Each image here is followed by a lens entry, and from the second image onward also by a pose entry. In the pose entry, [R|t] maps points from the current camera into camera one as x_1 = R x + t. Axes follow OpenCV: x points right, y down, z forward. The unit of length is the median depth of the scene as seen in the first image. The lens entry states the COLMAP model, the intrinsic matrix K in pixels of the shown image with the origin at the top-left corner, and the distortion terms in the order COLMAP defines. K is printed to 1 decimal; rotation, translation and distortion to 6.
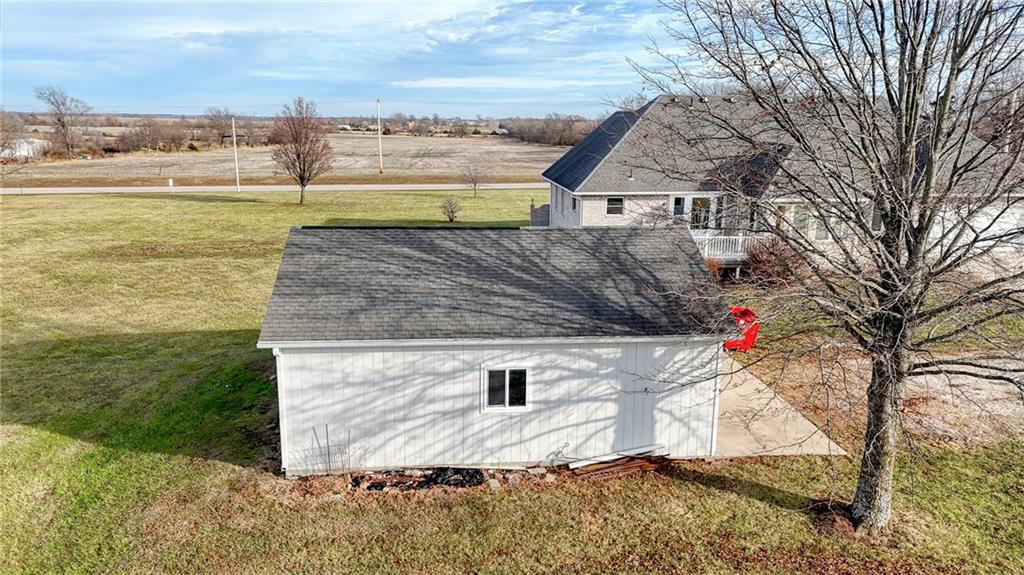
lens RADIAL K [[749.8, 0, 512.0], [0, 749.8, 287.5], [0, 0, 1]] dist [0.092692, -0.113287]
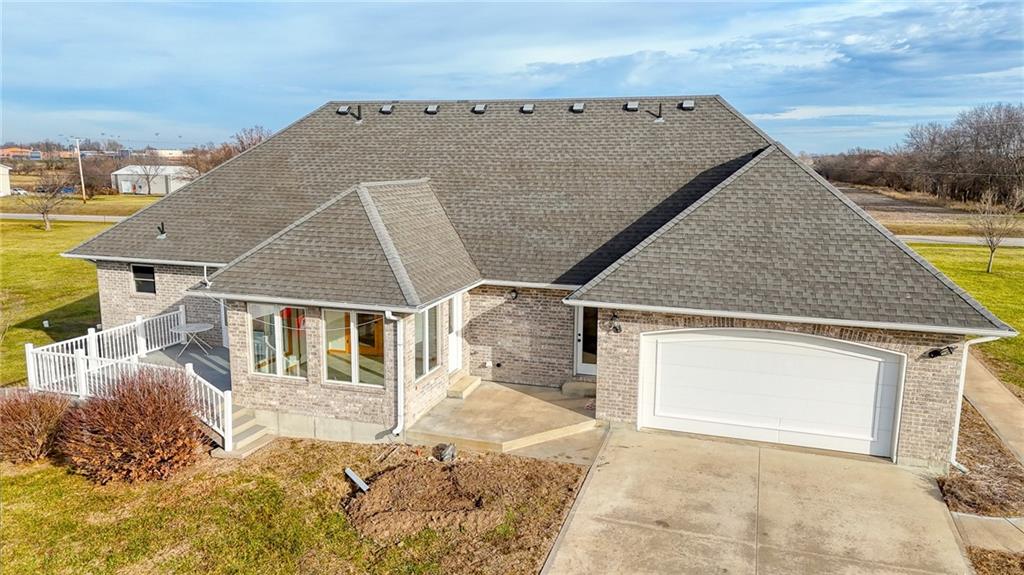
lens RADIAL K [[749.8, 0, 512.0], [0, 749.8, 287.5], [0, 0, 1]] dist [0.092692, -0.113287]
pose [[0.912957, 0.069585, -0.402079, 0.546392], [-0.088208, 0.995709, -0.027964, -0.093657], [0.398408, 0.060997, 0.915178, 0.470753]]
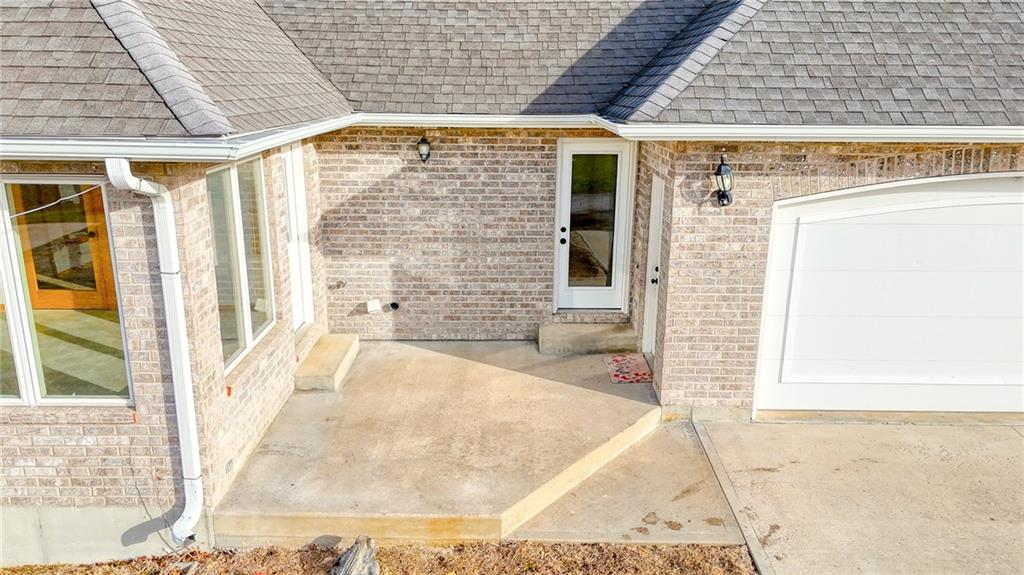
lens RADIAL K [[752.0, 0, 512.7], [0, 752.0, 289.0], [0, 0, 1]] dist [0.067511, -0.058666]
pose [[0.994537, 0.026717, -0.100905, 0.419544], [-0.021247, 0.998266, 0.054900, -0.076861], [0.102196, -0.052456, 0.993380, 0.668310]]
